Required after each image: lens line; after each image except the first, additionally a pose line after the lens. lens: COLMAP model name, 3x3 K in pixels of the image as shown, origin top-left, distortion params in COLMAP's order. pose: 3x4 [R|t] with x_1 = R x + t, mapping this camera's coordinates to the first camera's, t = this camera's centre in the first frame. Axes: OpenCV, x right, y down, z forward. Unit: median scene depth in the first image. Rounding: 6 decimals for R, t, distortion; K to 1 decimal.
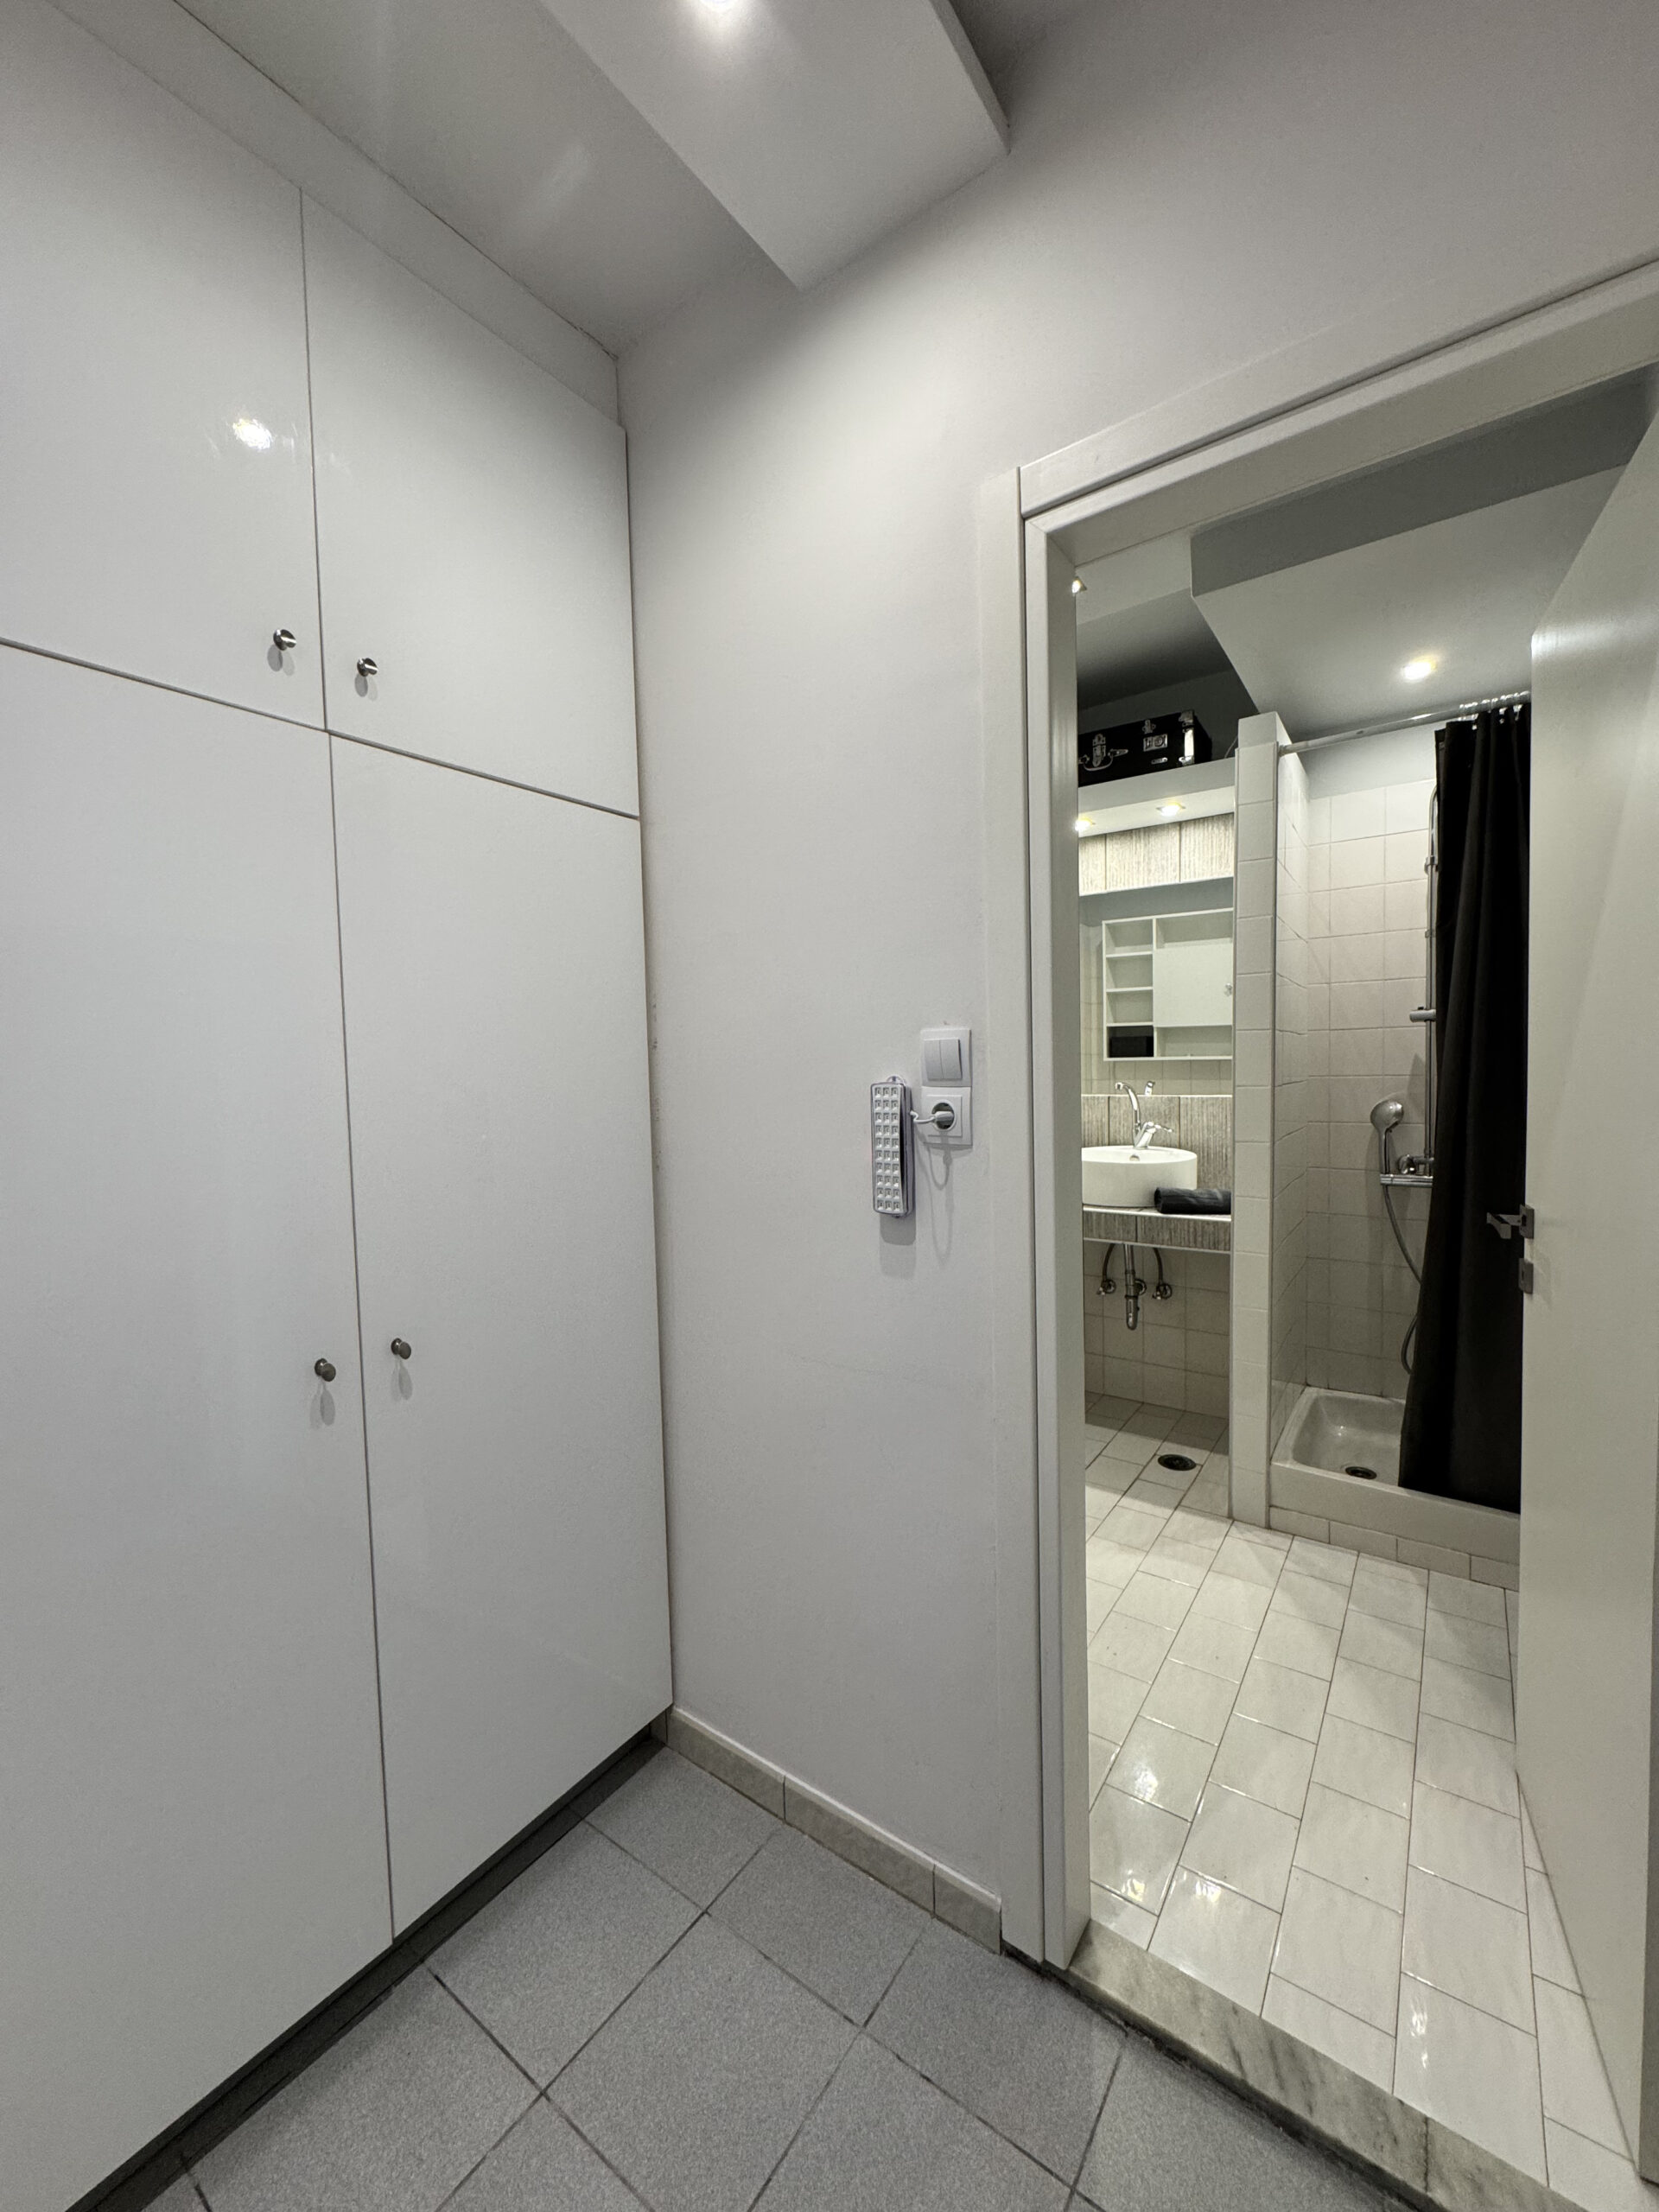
lens RADIAL K [[877.7, 0, 831.8], [0, 877.7, 1109.4], [0, 0, 1]] dist [-0.003121, 0.000489]
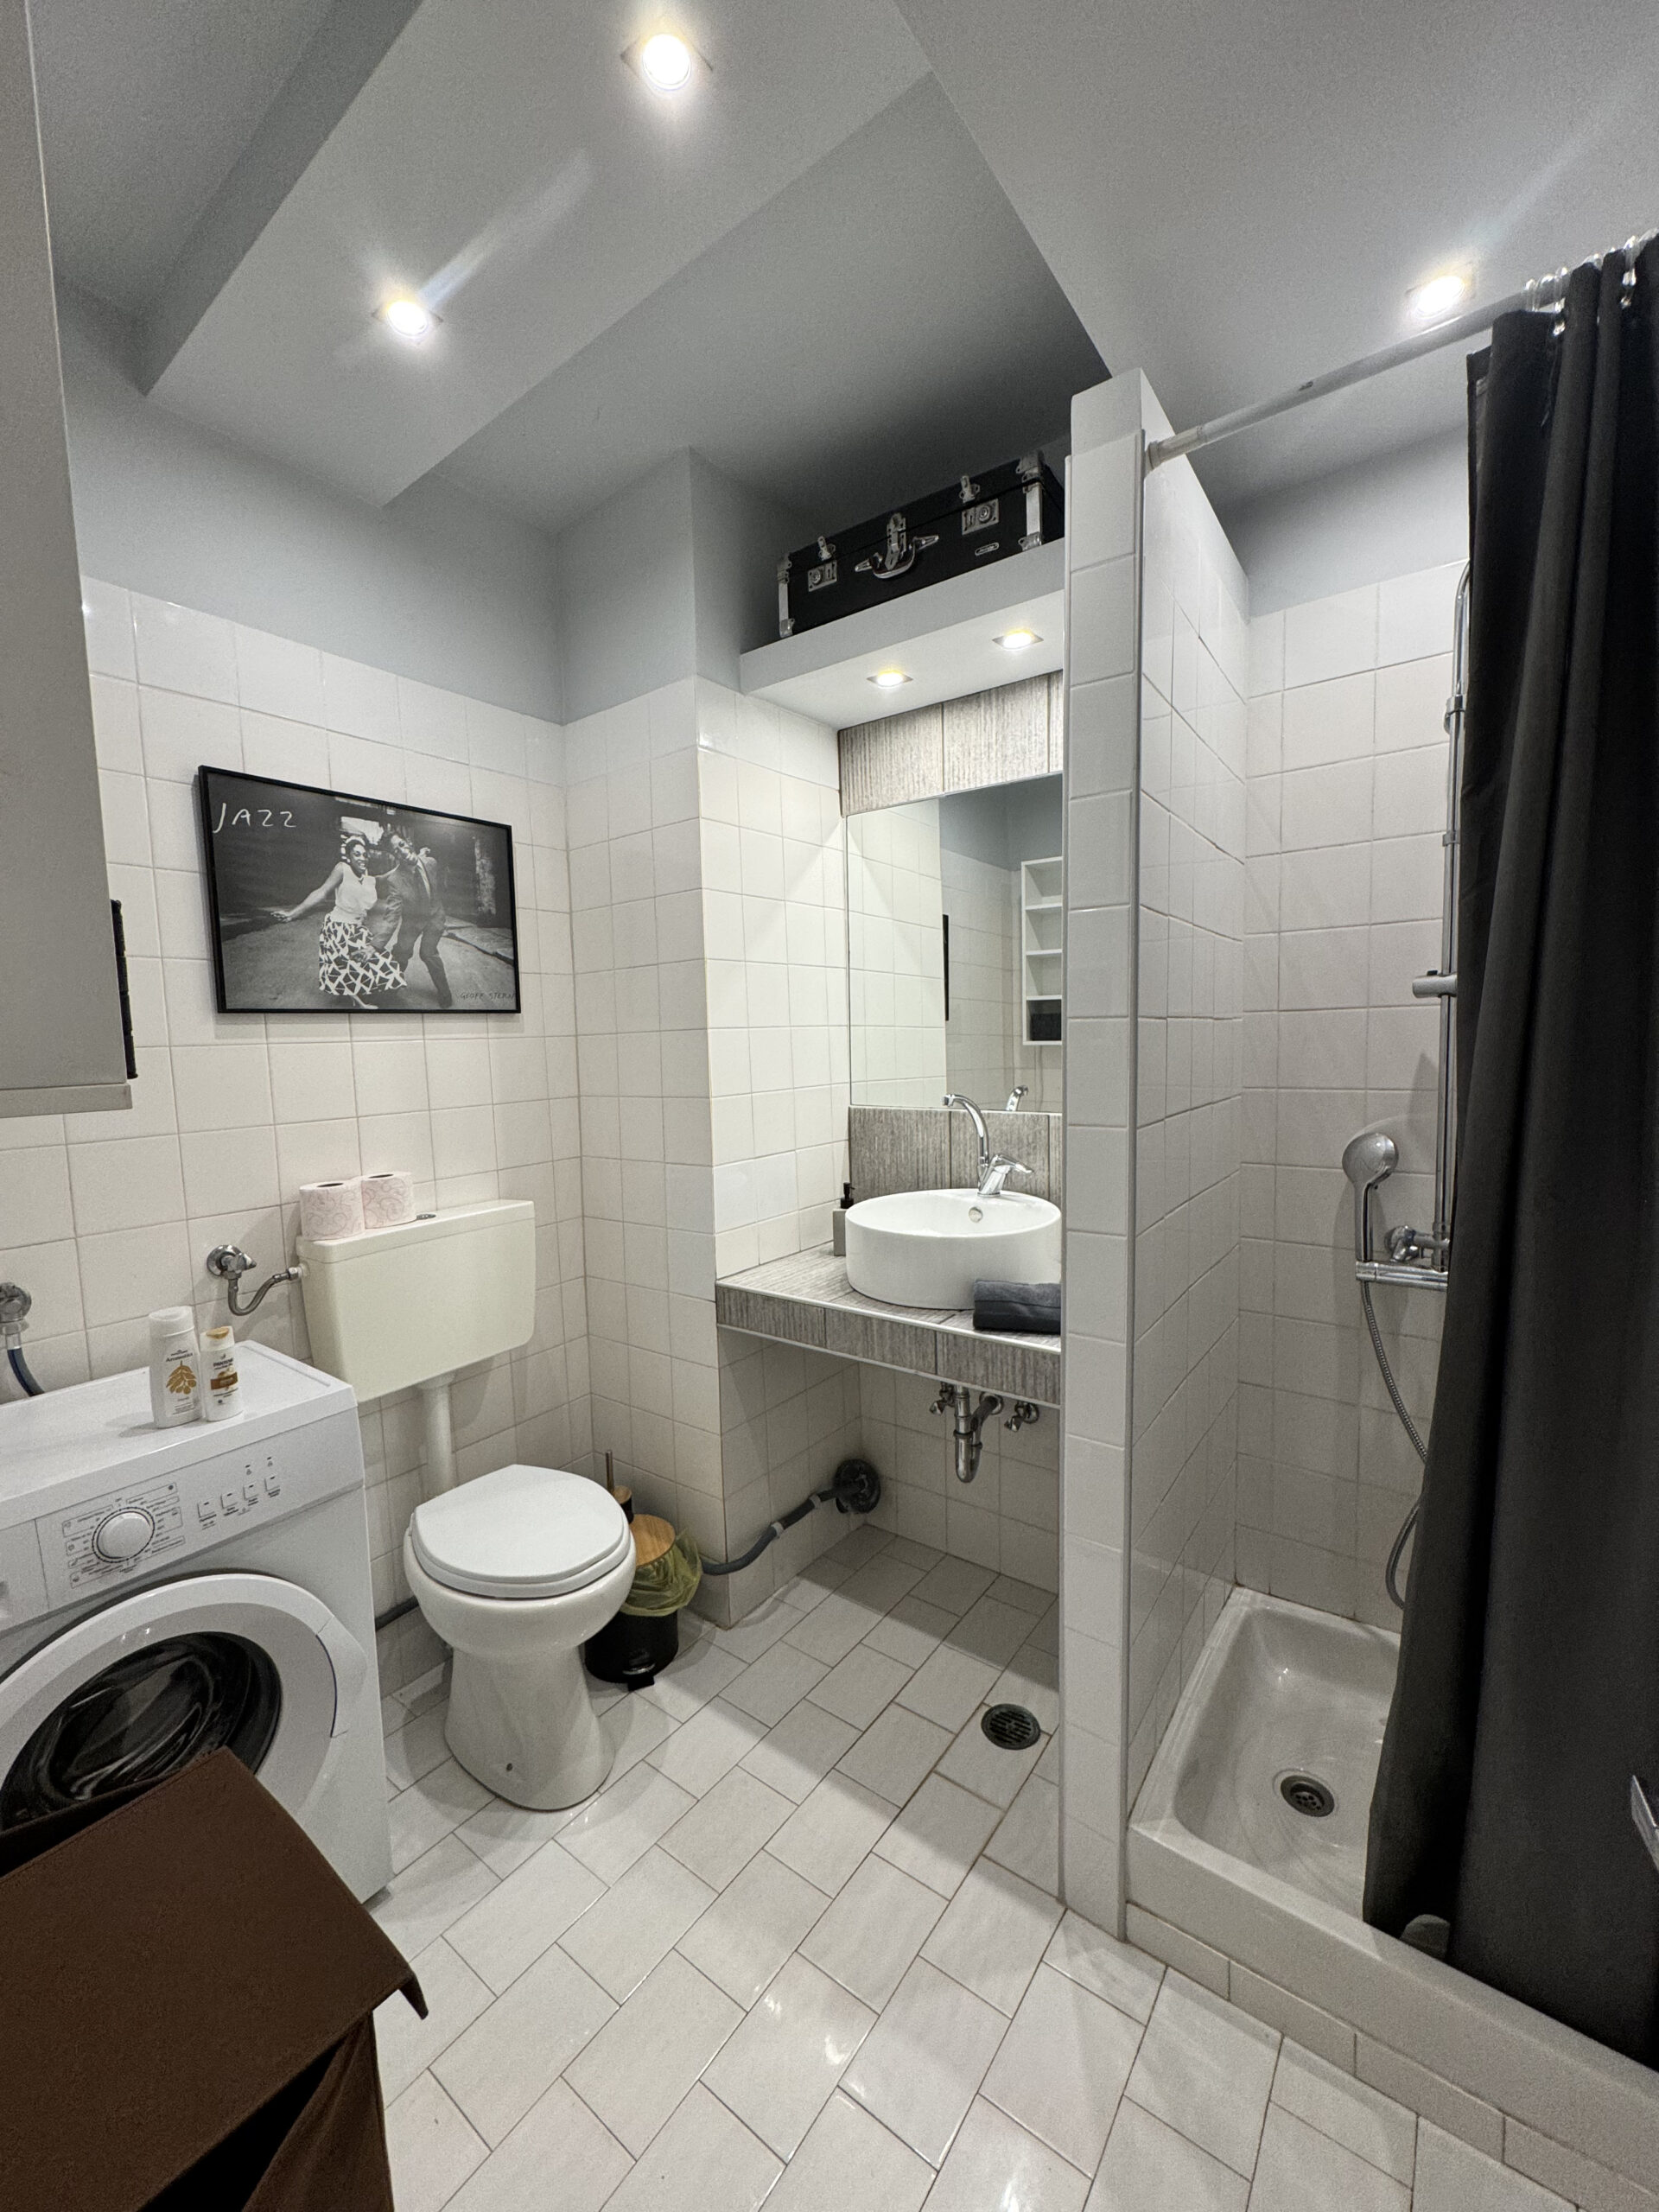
lens RADIAL K [[877.7, 0, 828.9], [0, 877.7, 1108.7], [0, 0, 1]] dist [-0.003121, 0.000489]
pose [[0.999765, -0.002439, -0.021538, 0.289095], [0.003156, 0.999440, 0.033306, -0.047046], [0.021445, -0.033366, 0.999213, 0.415868]]
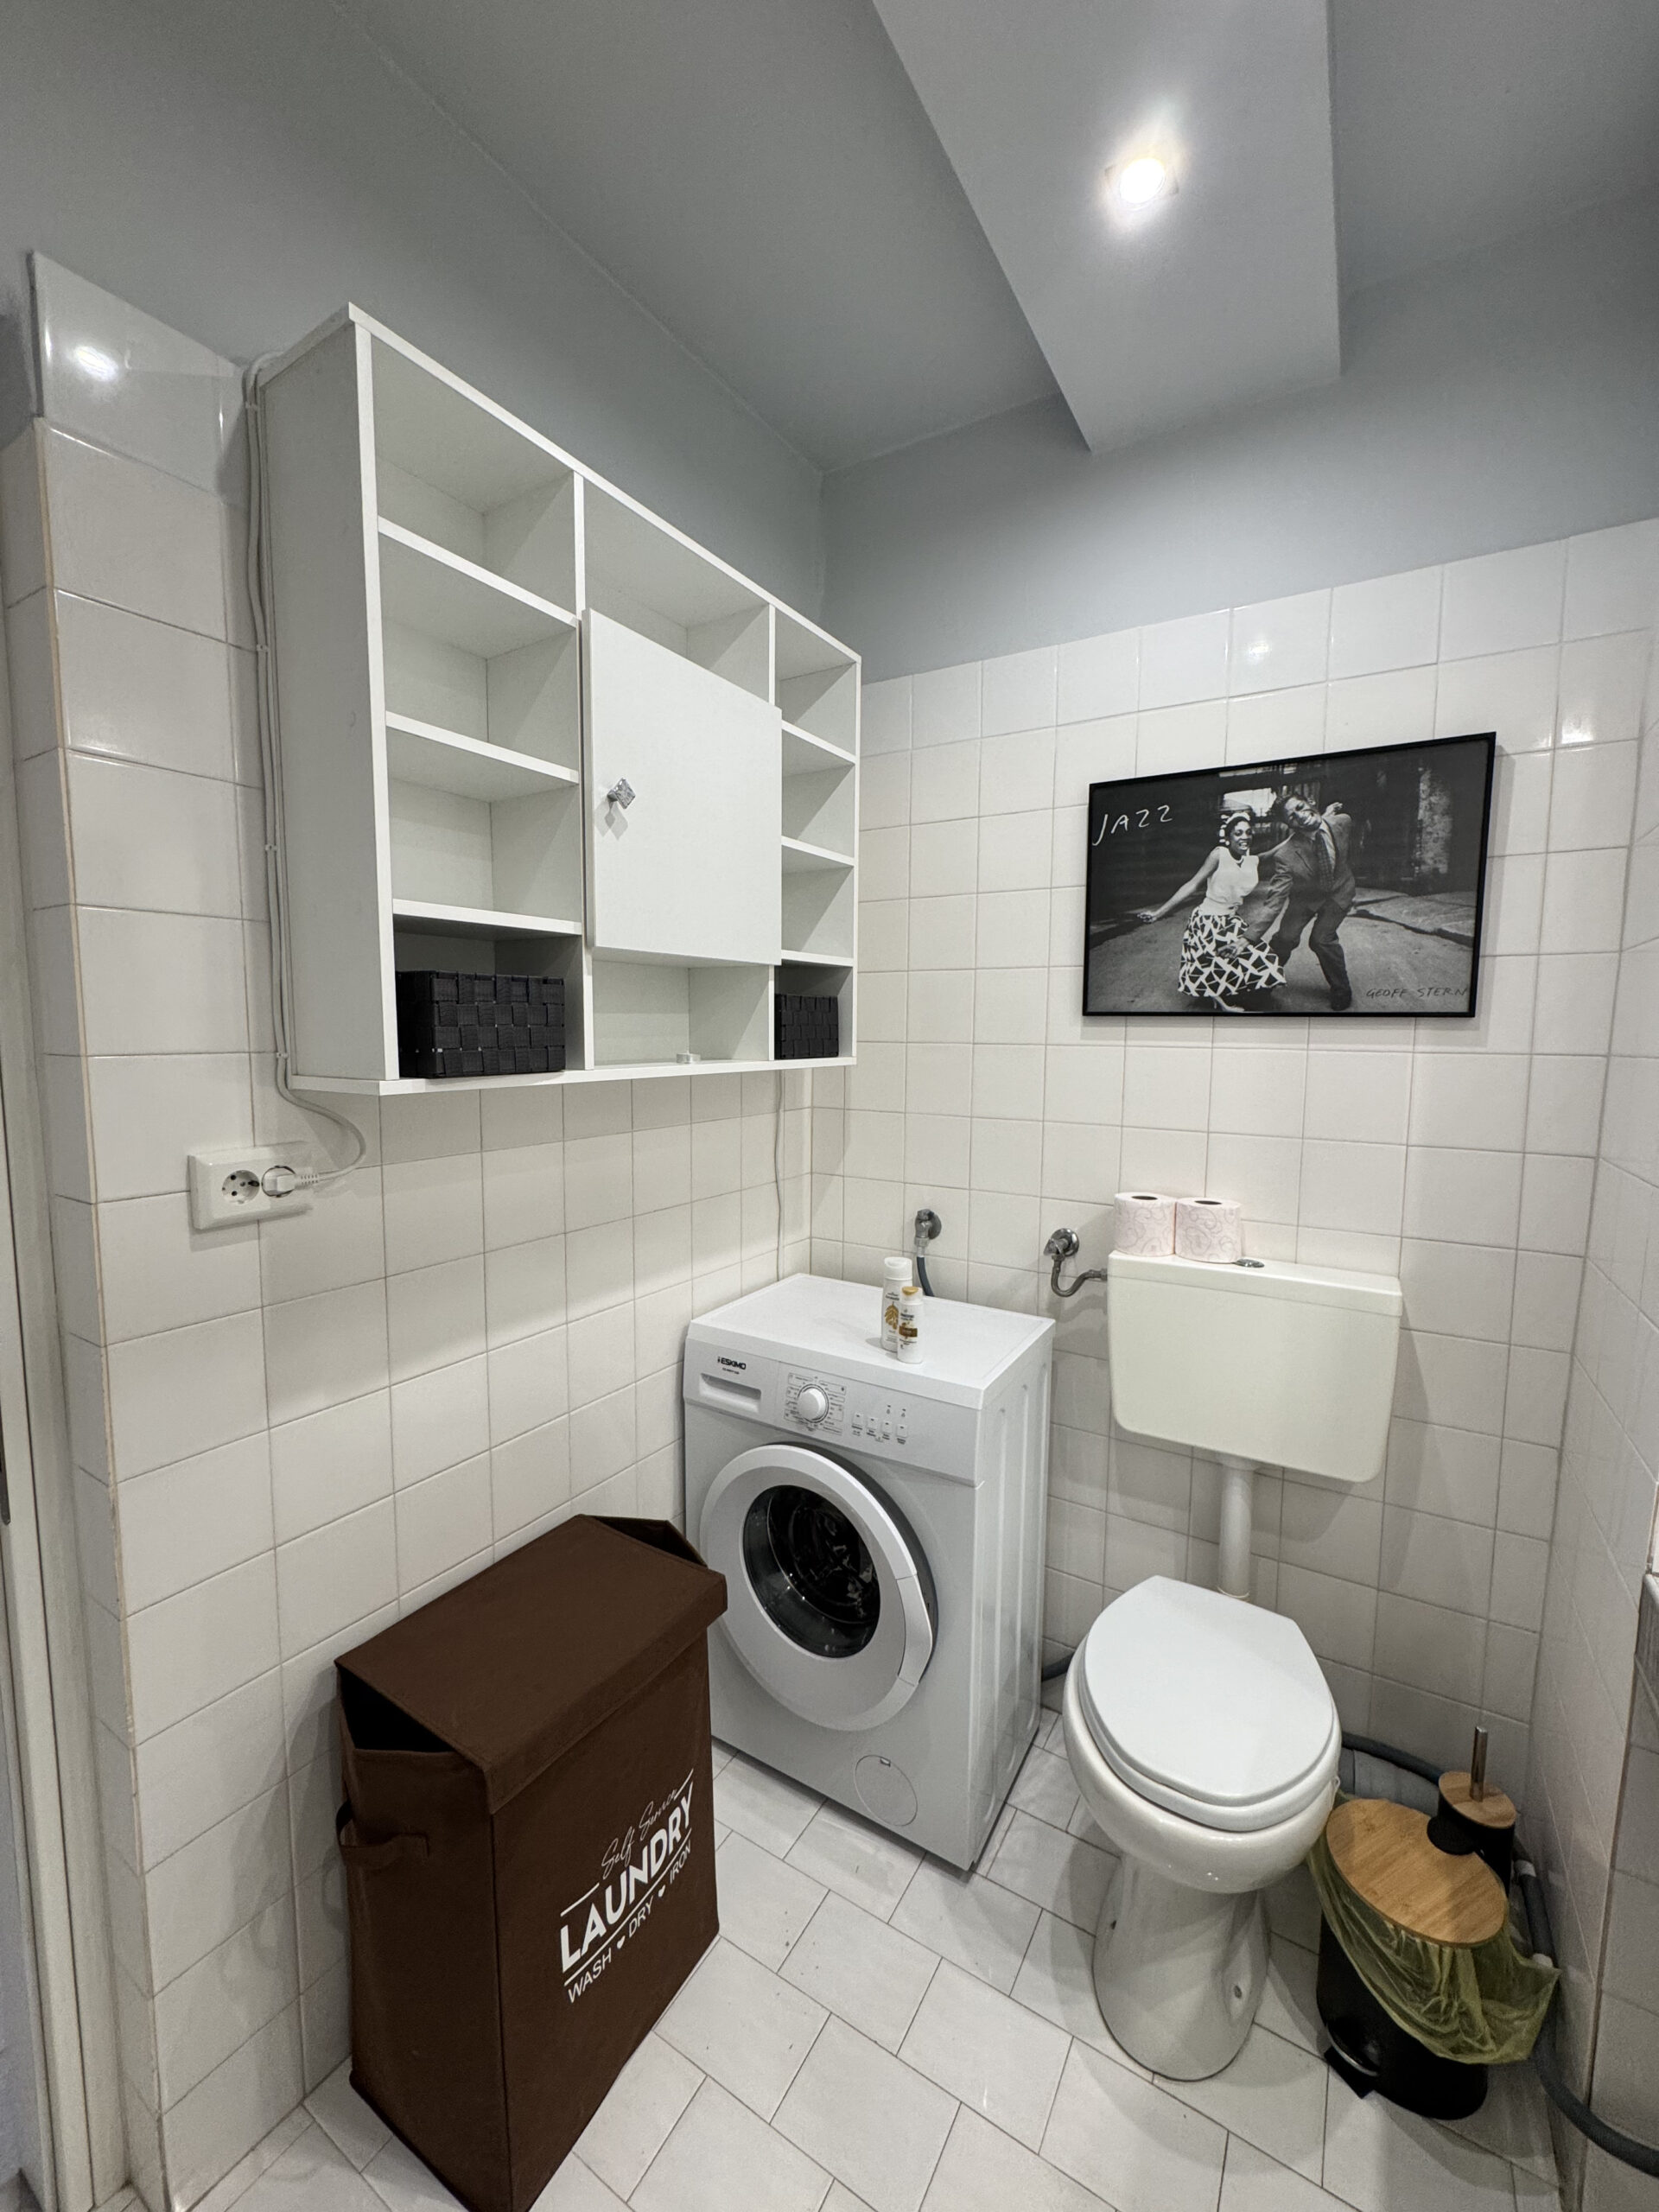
lens RADIAL K [[877.7, 0, 835.1], [0, 877.7, 1106.7], [0, 0, 1]] dist [-0.003121, 0.000489]
pose [[0.079639, 0.118283, -0.989781, 0.480024], [-0.064714, 0.991454, 0.113276, -0.087010], [0.994721, 0.055032, 0.086613, 0.760100]]
